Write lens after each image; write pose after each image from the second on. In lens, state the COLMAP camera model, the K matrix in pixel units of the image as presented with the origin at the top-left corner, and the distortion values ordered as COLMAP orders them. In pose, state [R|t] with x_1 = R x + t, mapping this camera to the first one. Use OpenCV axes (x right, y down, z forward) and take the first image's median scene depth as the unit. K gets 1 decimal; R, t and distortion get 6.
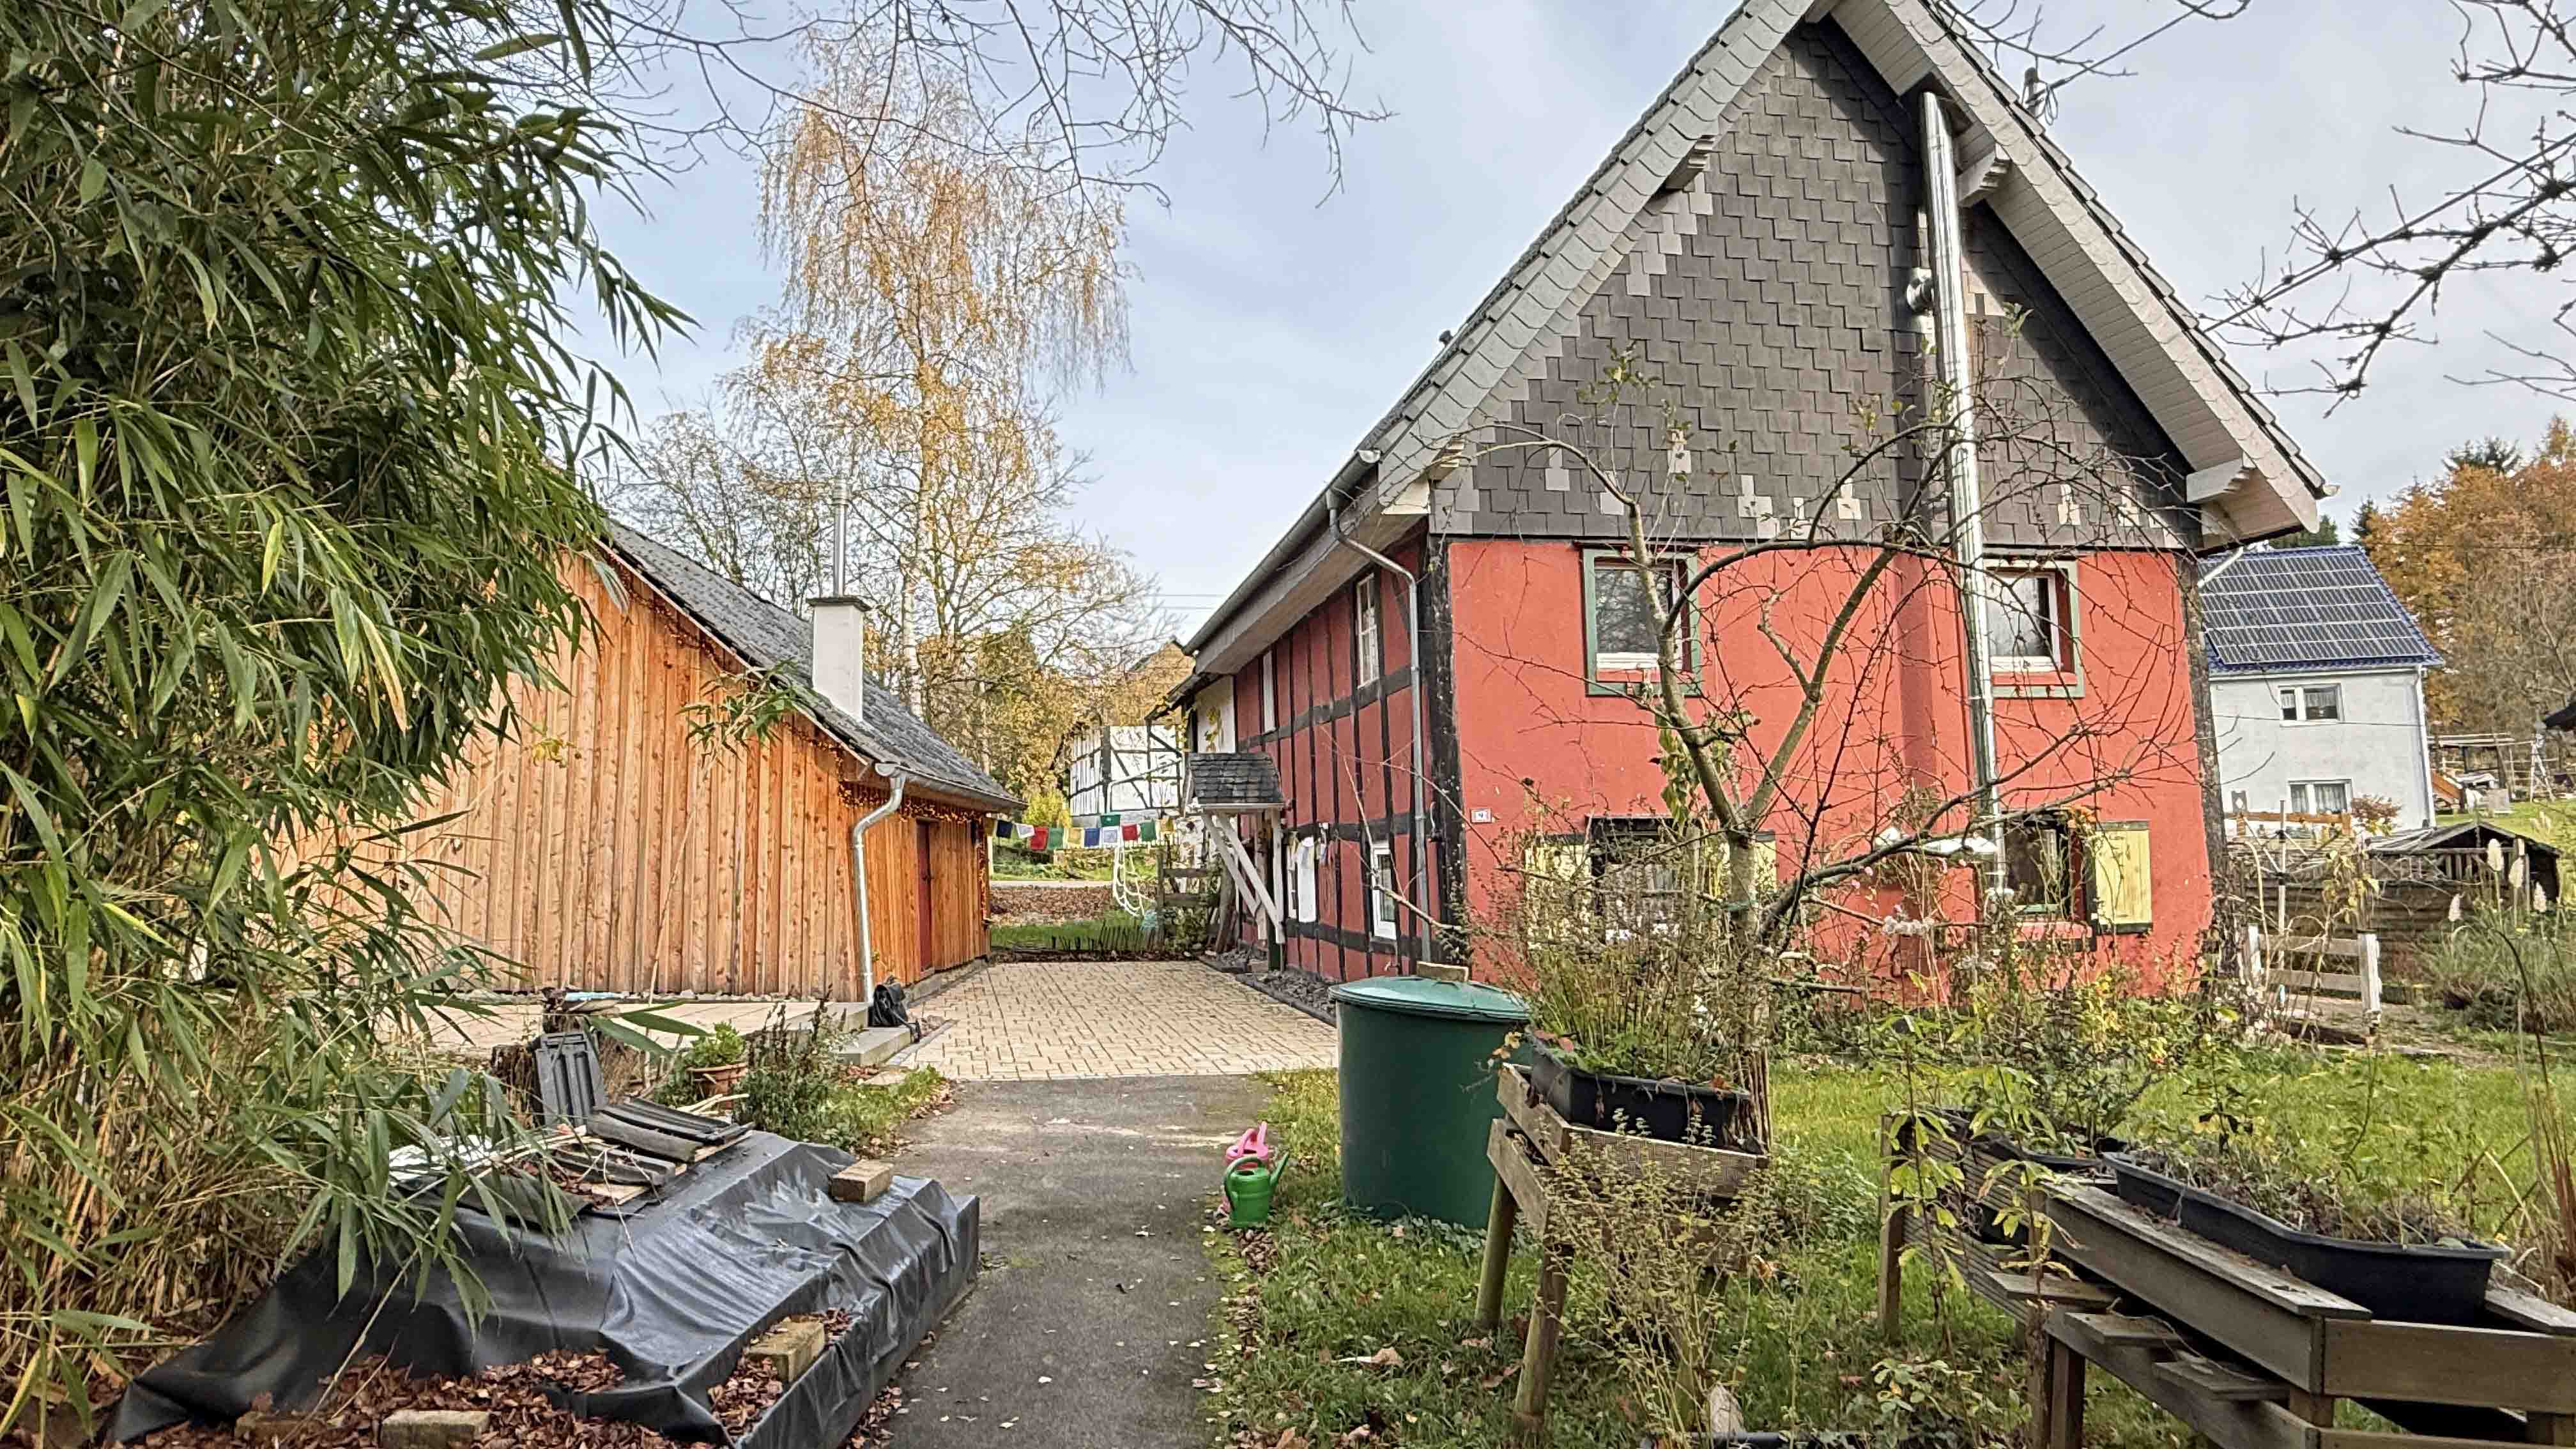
lens RADIAL K [[1473.0, 0, 1288.0], [0, 1473.0, 724.5], [0, 0, 1]] dist [0.004843, 0.001042]
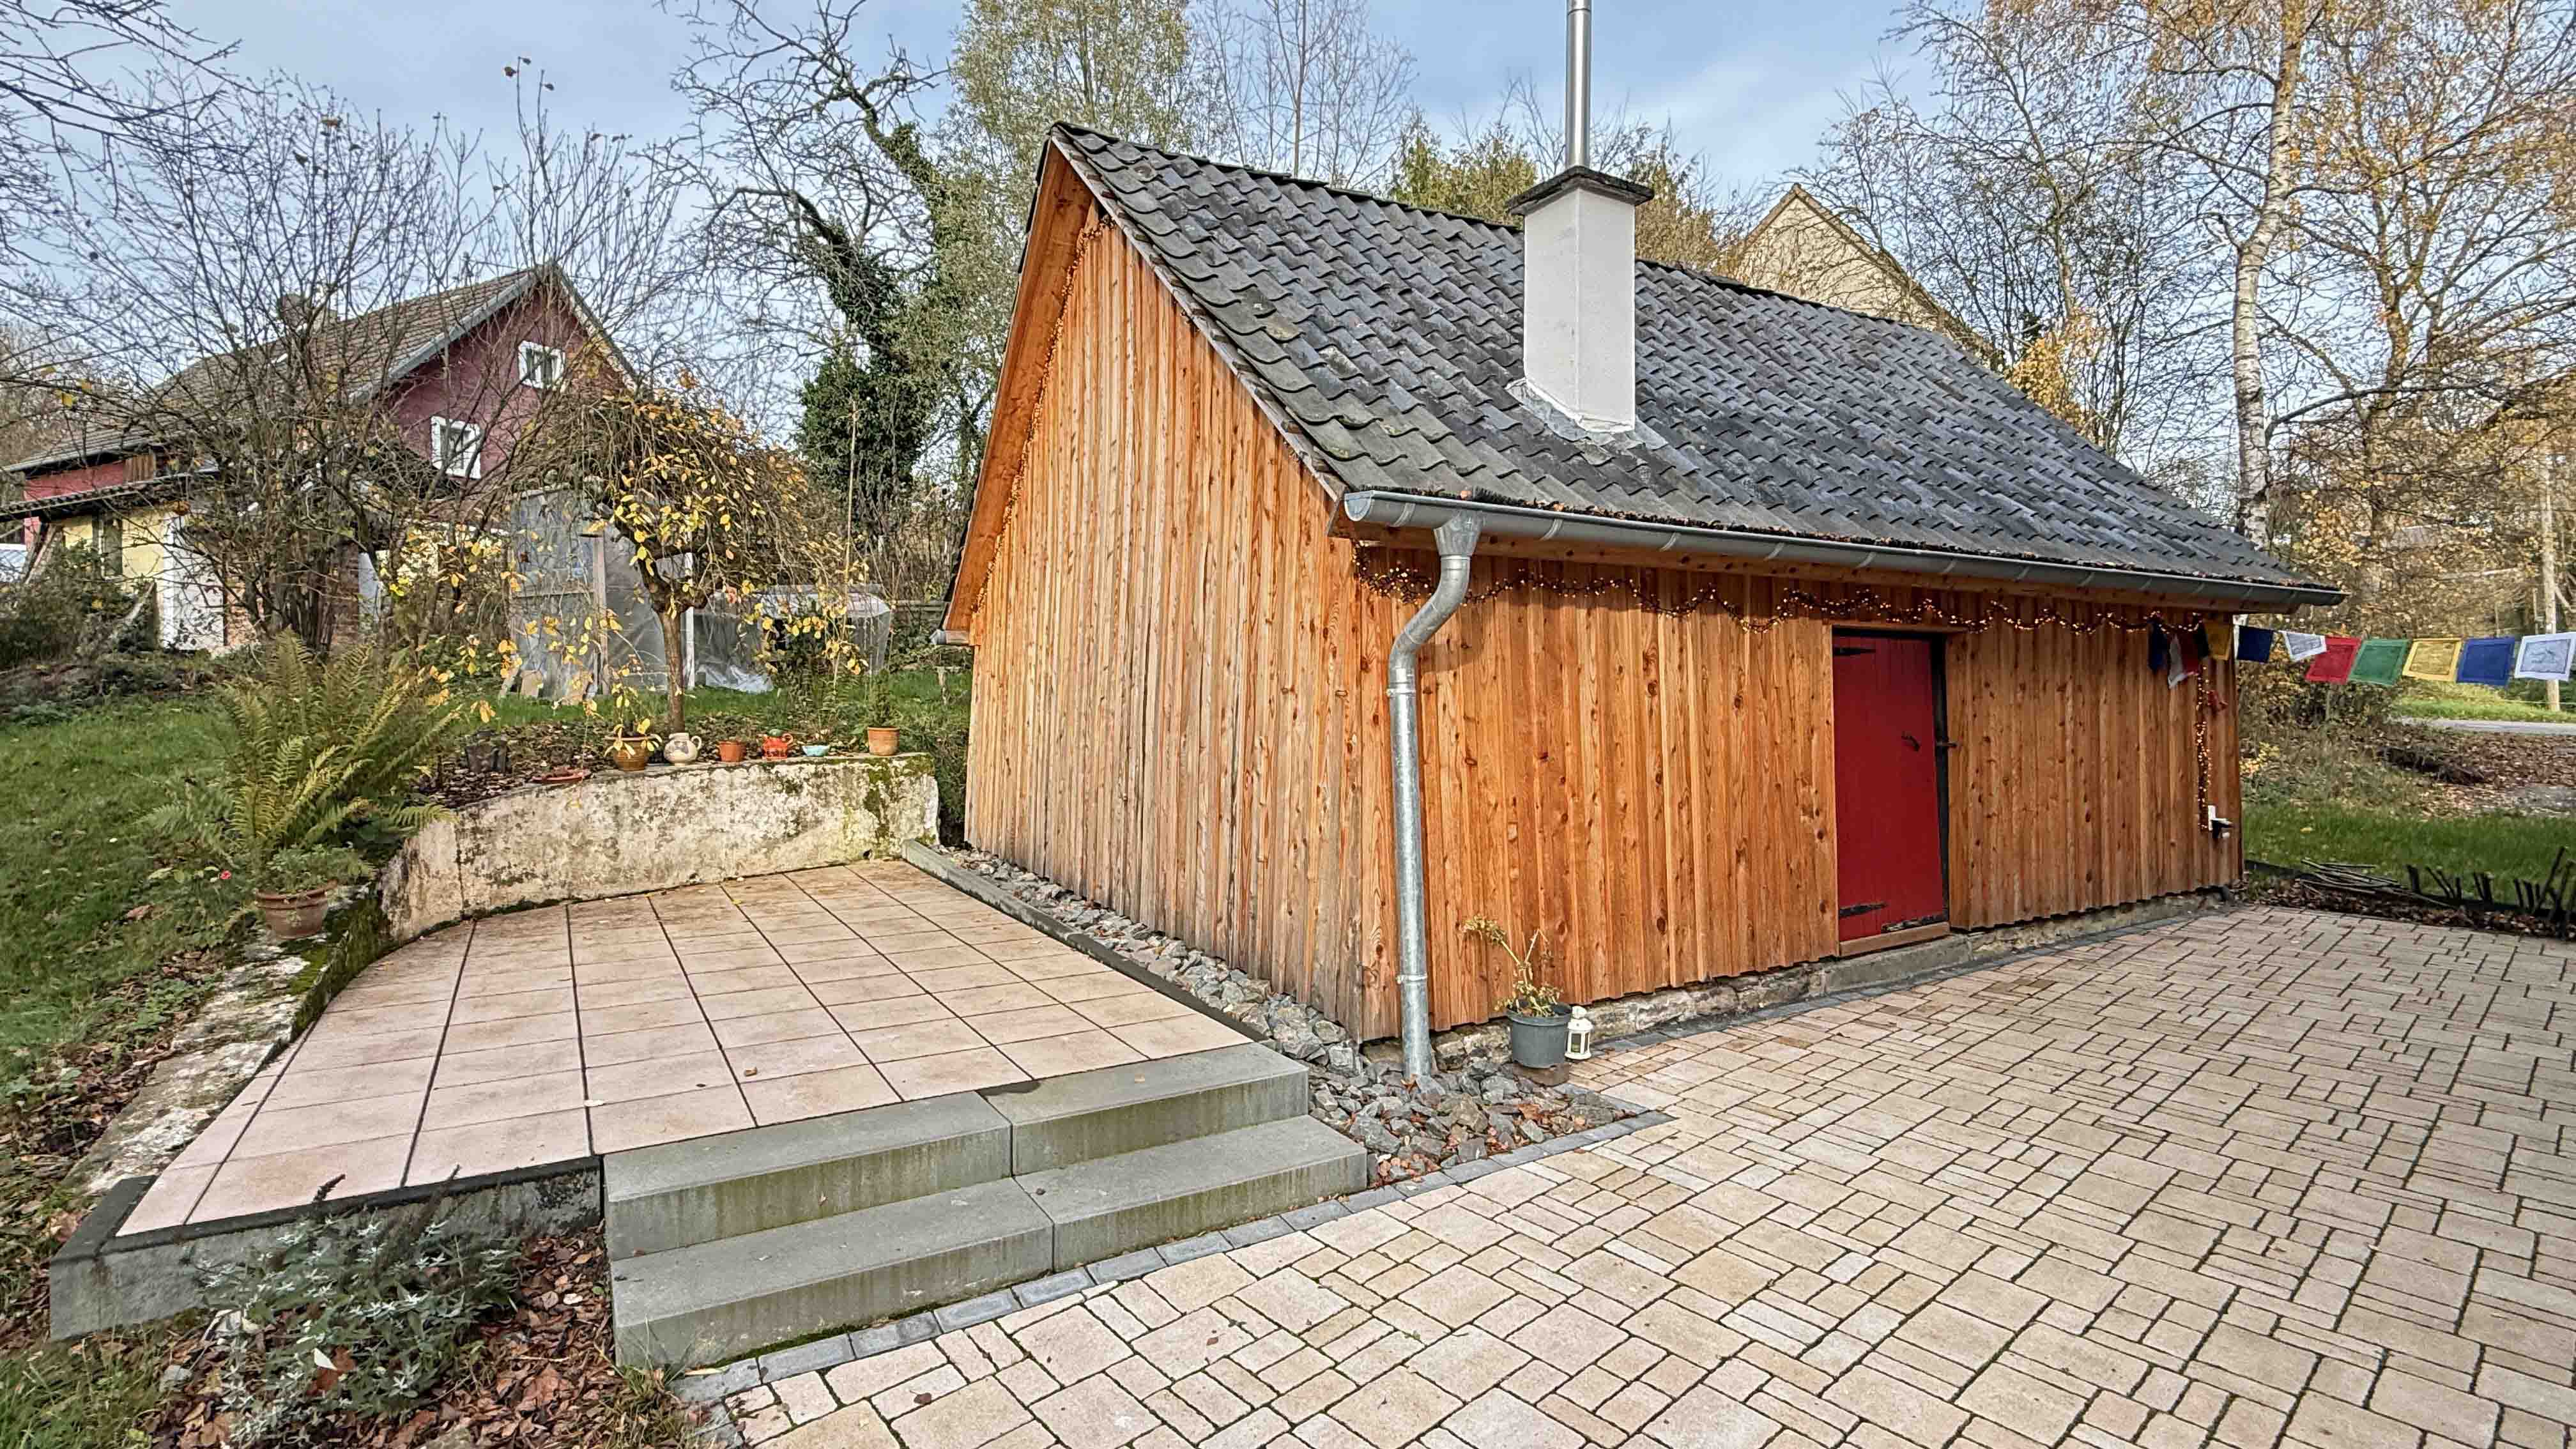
lens RADIAL K [[1198.5, 0, 1288.0], [0, 1198.5, 724.5], [0, 0, 1]] dist [-0.002189, -0.000109]
pose [[0.469137, 0.039310, -0.882250, 0.006444], [0.081084, 0.992872, 0.087355, 0.052697], [0.879395, -0.112518, 0.462605, 0.711075]]
